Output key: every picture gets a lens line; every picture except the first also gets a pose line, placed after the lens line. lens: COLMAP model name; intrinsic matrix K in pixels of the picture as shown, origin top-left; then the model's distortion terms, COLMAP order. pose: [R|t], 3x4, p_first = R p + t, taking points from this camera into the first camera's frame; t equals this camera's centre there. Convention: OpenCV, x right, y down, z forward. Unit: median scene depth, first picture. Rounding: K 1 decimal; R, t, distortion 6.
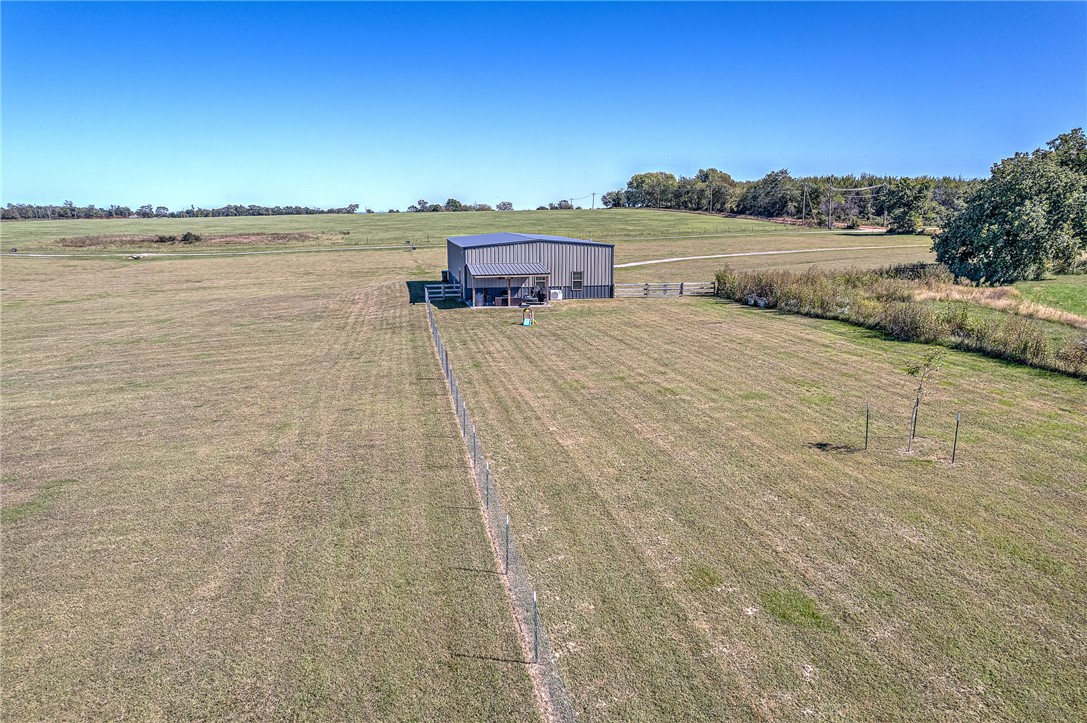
lens RADIAL K [[693.5, 0, 546.0], [0, 693.5, 364.8], [0, 0, 1]] dist [-0.073847, 0.063907]
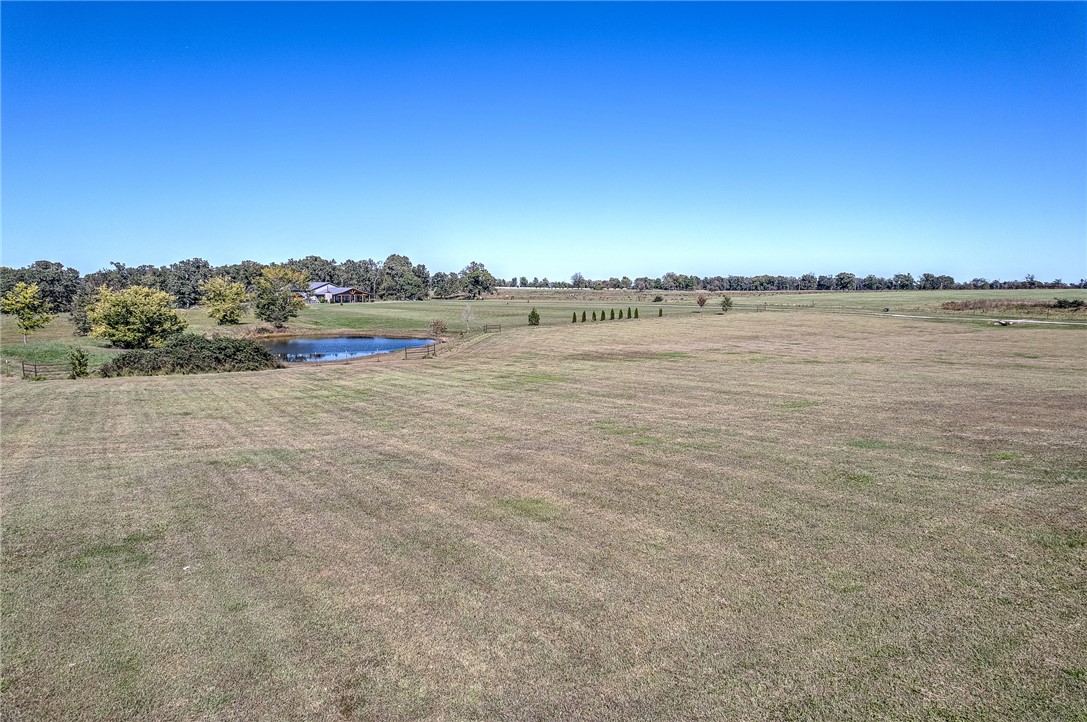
lens RADIAL K [[693.5, 0, 546.0], [0, 693.5, 364.3], [0, 0, 1]] dist [-0.073847, 0.063907]
pose [[0.331673, 0.101665, -0.937900, -0.050831], [-0.205958, 0.977998, 0.033178, -0.031345], [0.920638, 0.182164, 0.345315, 0.265819]]
